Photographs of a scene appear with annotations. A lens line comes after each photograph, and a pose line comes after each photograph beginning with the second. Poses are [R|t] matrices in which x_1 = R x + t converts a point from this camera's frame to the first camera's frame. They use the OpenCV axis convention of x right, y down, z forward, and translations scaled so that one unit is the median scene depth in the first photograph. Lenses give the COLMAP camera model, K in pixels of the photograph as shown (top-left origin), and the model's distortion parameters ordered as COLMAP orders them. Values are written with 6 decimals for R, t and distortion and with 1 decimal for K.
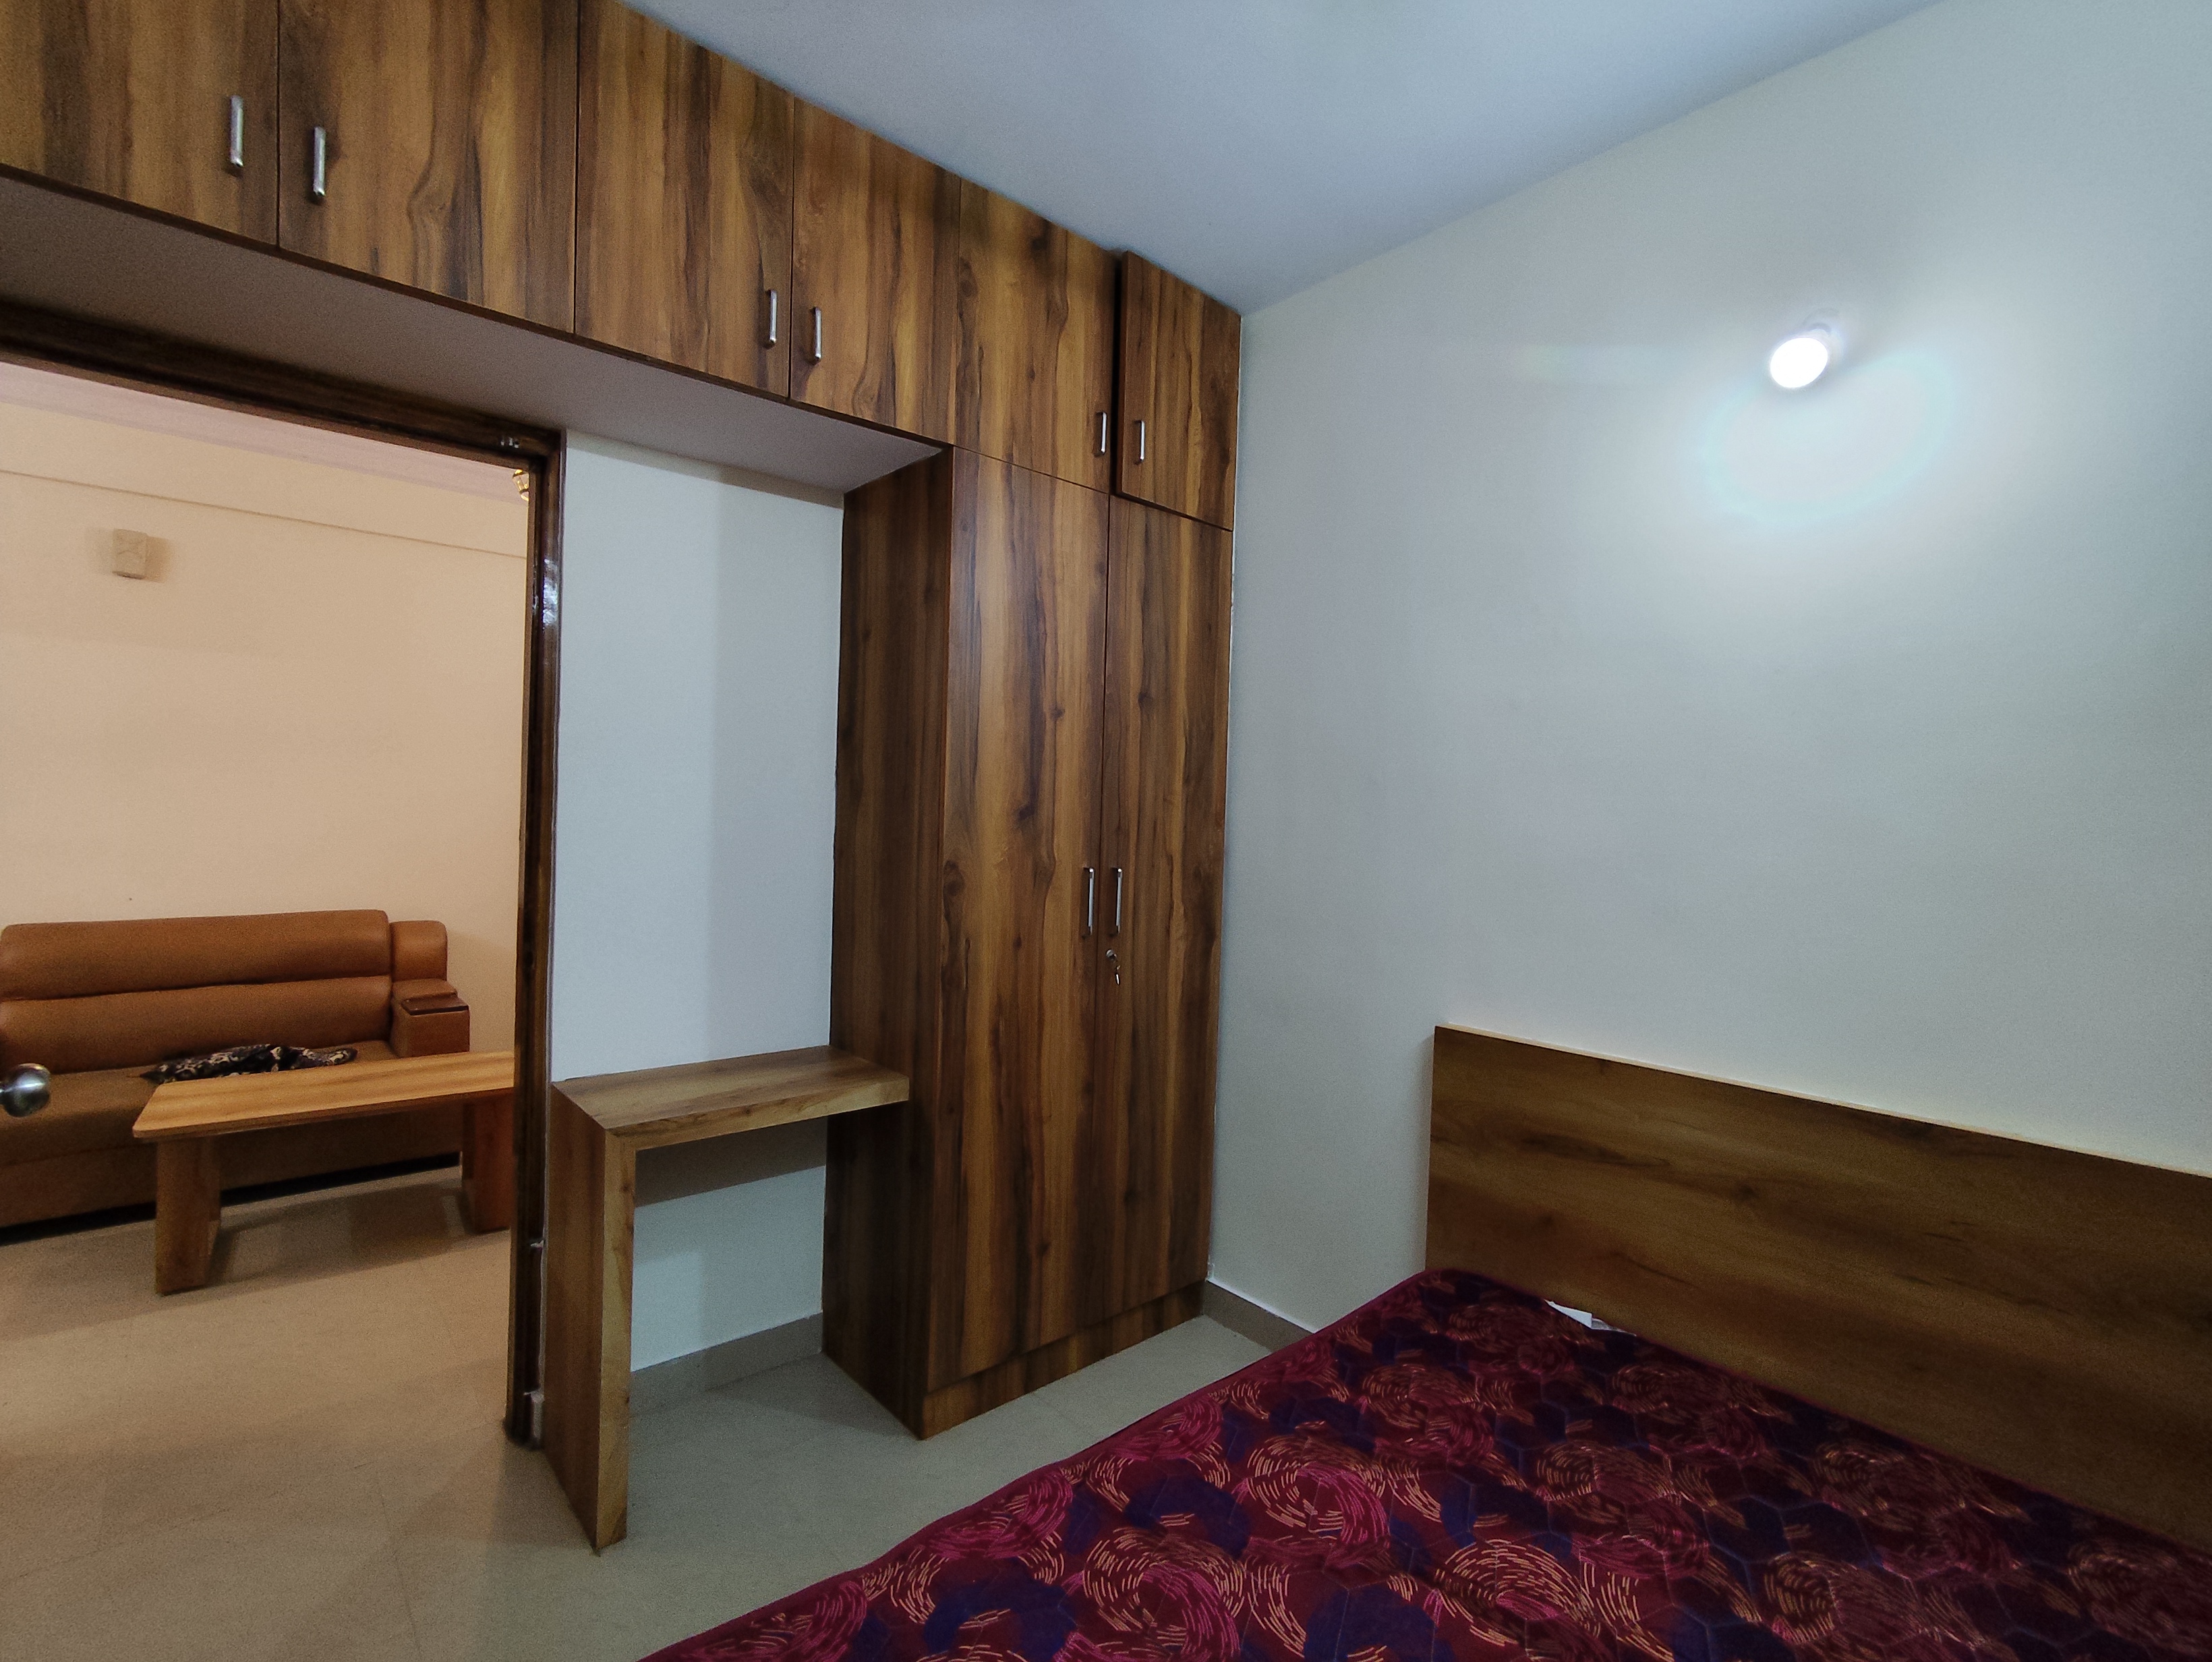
lens RADIAL K [[1033.0, 0, 1106.0], [0, 1033.0, 831.0], [0, 0, 1]] dist [0.001445, 0.000177]
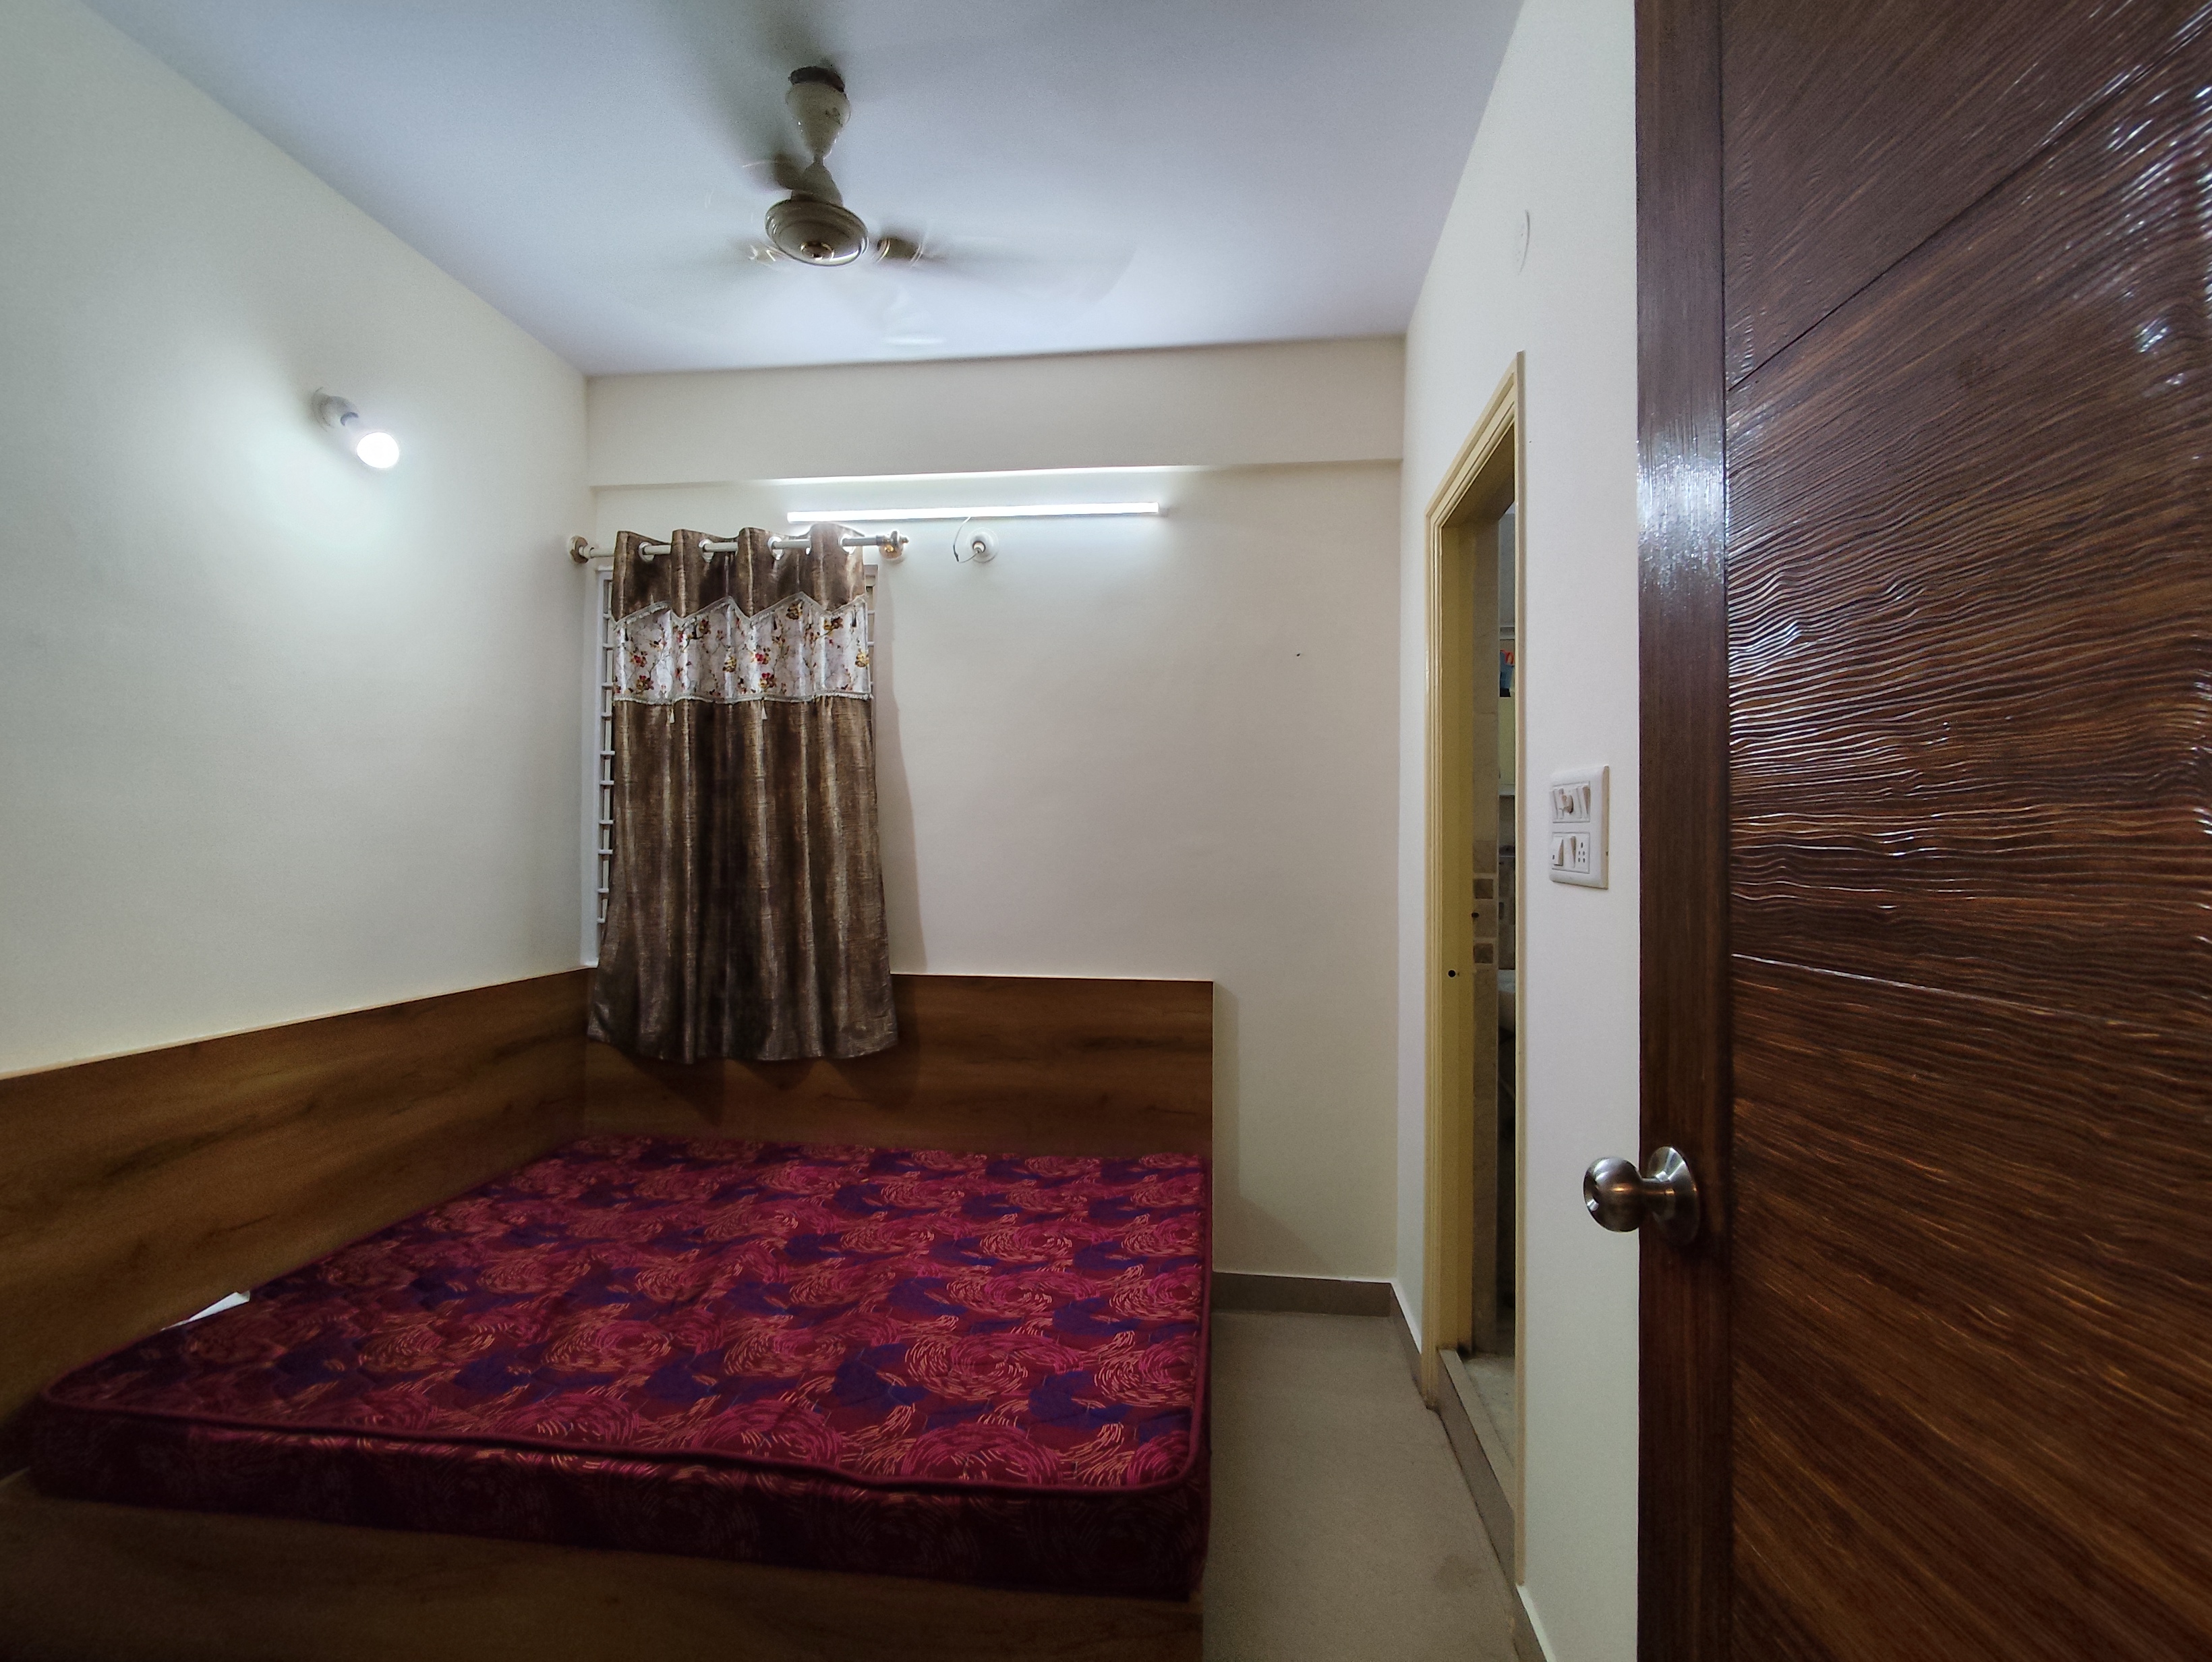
lens RADIAL K [[1033.0, 0, 1106.0], [0, 1033.0, 831.0], [0, 0, 1]] dist [0.001445, 0.000177]
pose [[-0.689271, -0.025522, 0.724054, -0.823520], [-0.010855, 0.999631, 0.024902, -0.008054], [-0.724423, 0.009305, -0.689293, 1.093470]]
